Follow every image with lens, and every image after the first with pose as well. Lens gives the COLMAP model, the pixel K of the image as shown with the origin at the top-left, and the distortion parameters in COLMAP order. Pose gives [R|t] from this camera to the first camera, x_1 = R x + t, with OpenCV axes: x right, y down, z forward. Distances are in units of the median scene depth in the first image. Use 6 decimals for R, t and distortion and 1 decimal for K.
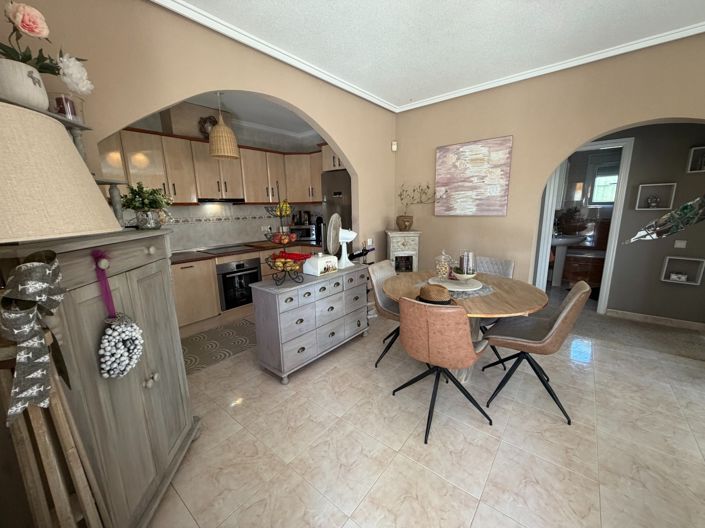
lens RADIAL K [[282.5, 0, 352.1], [0, 282.5, 262.9], [0, 0, 1]] dist [-0.001826, 0.000017]
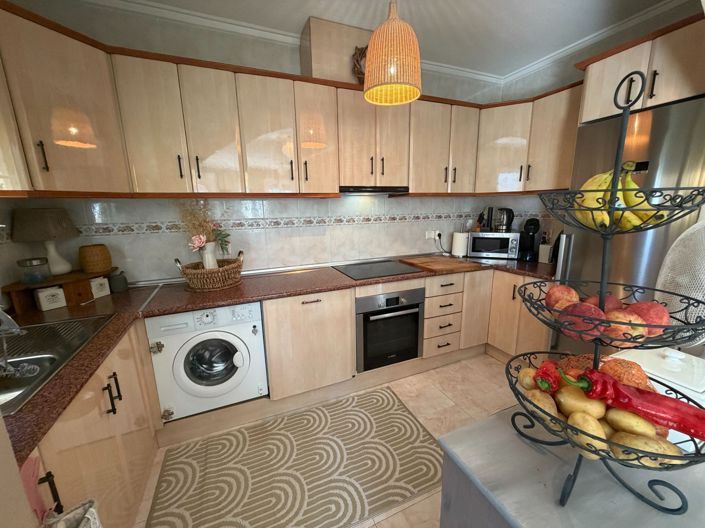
lens RADIAL K [[282.5, 0, 351.5], [0, 282.5, 263.3], [0, 0, 1]] dist [-0.001826, 0.000017]
pose [[0.889138, 0.103491, -0.445784, -0.211203], [-0.092716, 0.994630, 0.045982, -0.084302], [0.448149, 0.000447, 0.893959, 0.421627]]
